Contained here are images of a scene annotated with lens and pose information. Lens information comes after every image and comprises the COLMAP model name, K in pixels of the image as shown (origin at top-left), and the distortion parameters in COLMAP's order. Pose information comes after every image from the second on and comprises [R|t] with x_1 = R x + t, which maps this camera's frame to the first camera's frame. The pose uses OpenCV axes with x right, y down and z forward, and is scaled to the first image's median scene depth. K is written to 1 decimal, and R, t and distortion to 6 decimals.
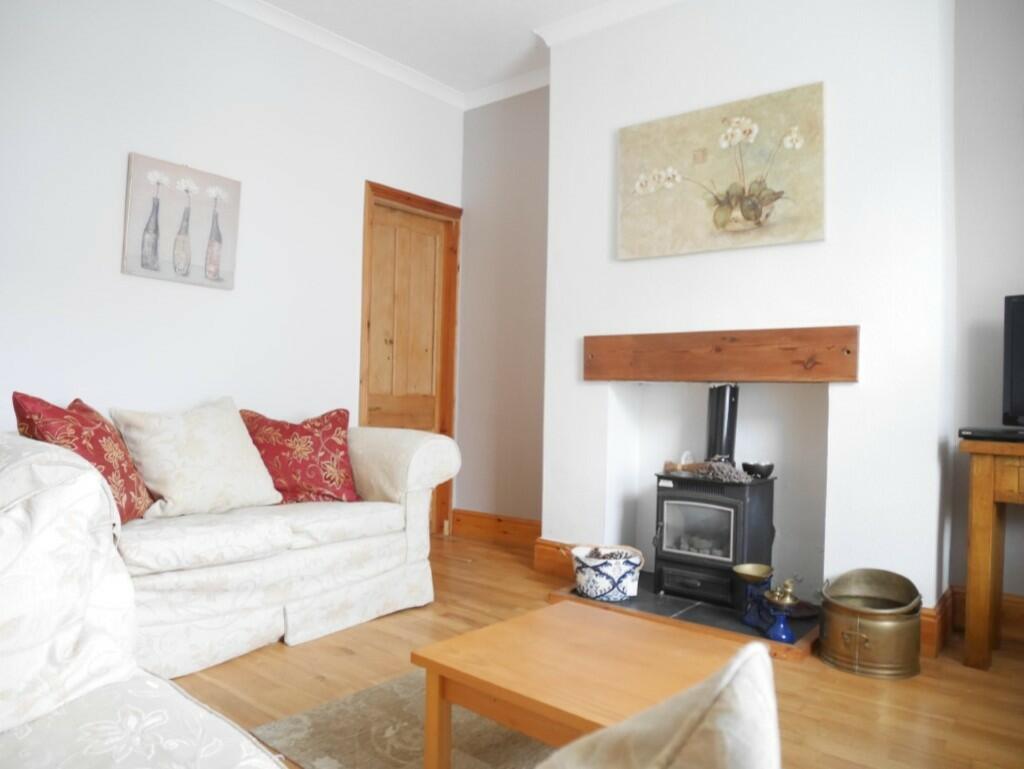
lens RADIAL K [[727.4, 0, 499.3], [0, 727.4, 384.2], [0, 0, 1]] dist [-0.056731, 0.025861]
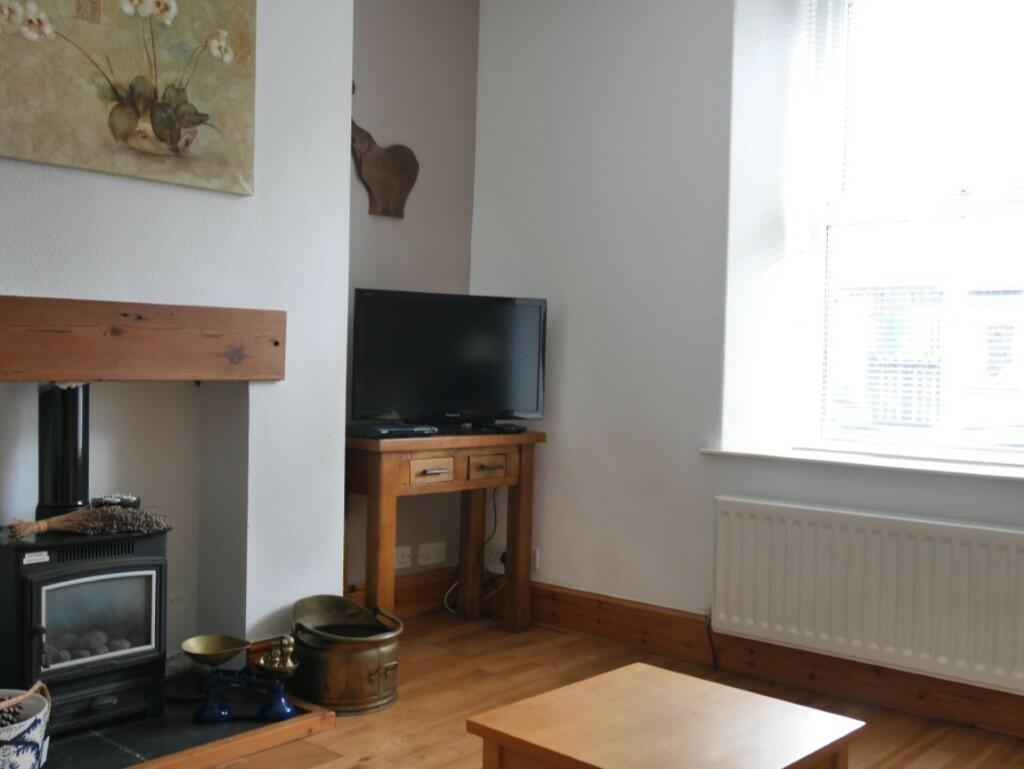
lens RADIAL K [[1061.0, 0, 512.0], [0, 1061.0, 384.5], [0, 0, 1]] dist [0.003752, 0.010594]
pose [[0.026420, -0.046969, 0.998547, -0.648463], [-0.032638, 0.998323, 0.047822, -0.059108], [-0.999118, -0.033854, 0.024842, 0.644551]]
